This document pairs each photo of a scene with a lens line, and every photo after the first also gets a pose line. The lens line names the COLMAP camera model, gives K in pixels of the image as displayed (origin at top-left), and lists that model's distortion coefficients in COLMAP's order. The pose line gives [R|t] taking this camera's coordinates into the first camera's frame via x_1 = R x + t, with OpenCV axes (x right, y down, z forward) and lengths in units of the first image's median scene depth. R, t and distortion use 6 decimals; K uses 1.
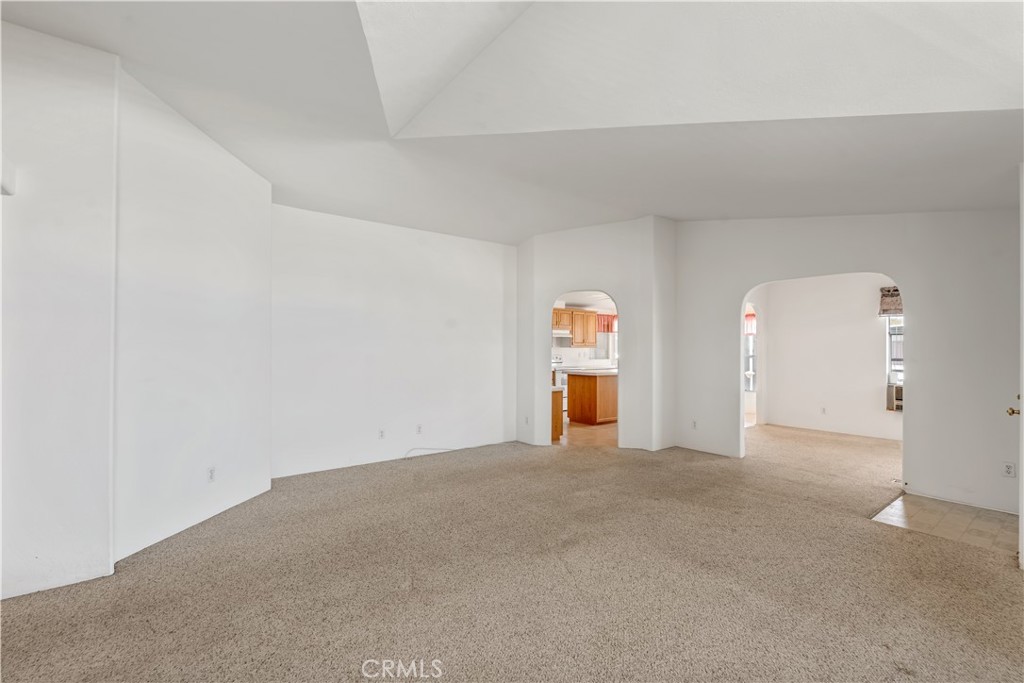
lens RADIAL K [[453.6, 0, 508.6], [0, 453.6, 343.7], [0, 0, 1]] dist [-0.005890, -0.000696]
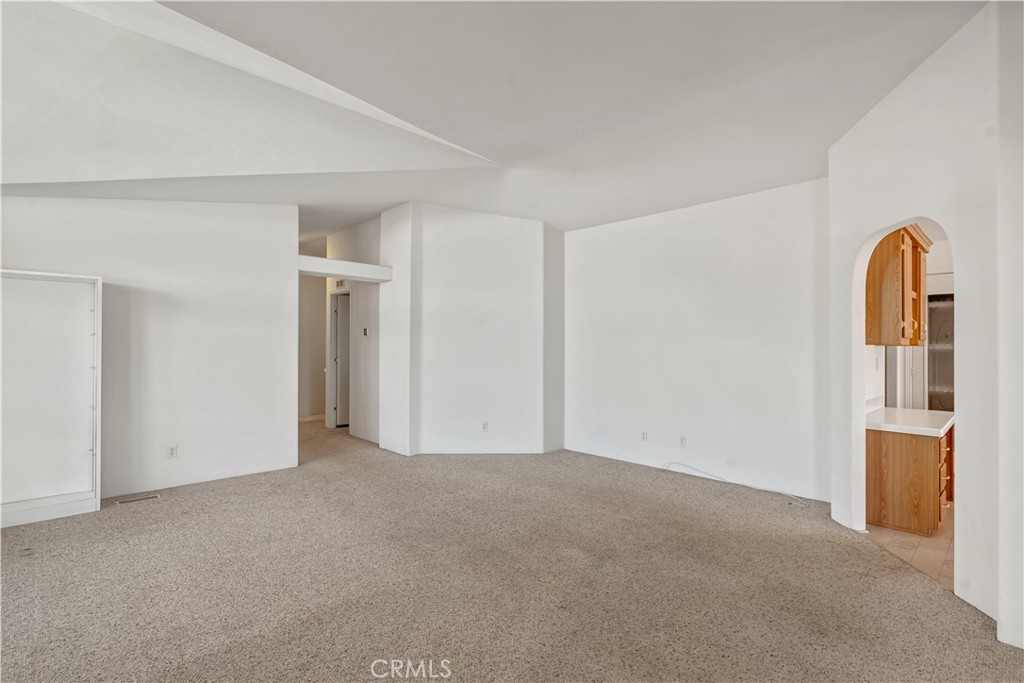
lens RADIAL K [[453.6, 0, 508.6], [0, 453.6, 343.7], [0, 0, 1]] dist [-0.005890, -0.000696]
pose [[0.146787, -0.008374, -0.989133, 0.888936], [0.004185, 0.999960, -0.007844, 0.023797], [0.989159, -0.002988, 0.146816, 0.871824]]
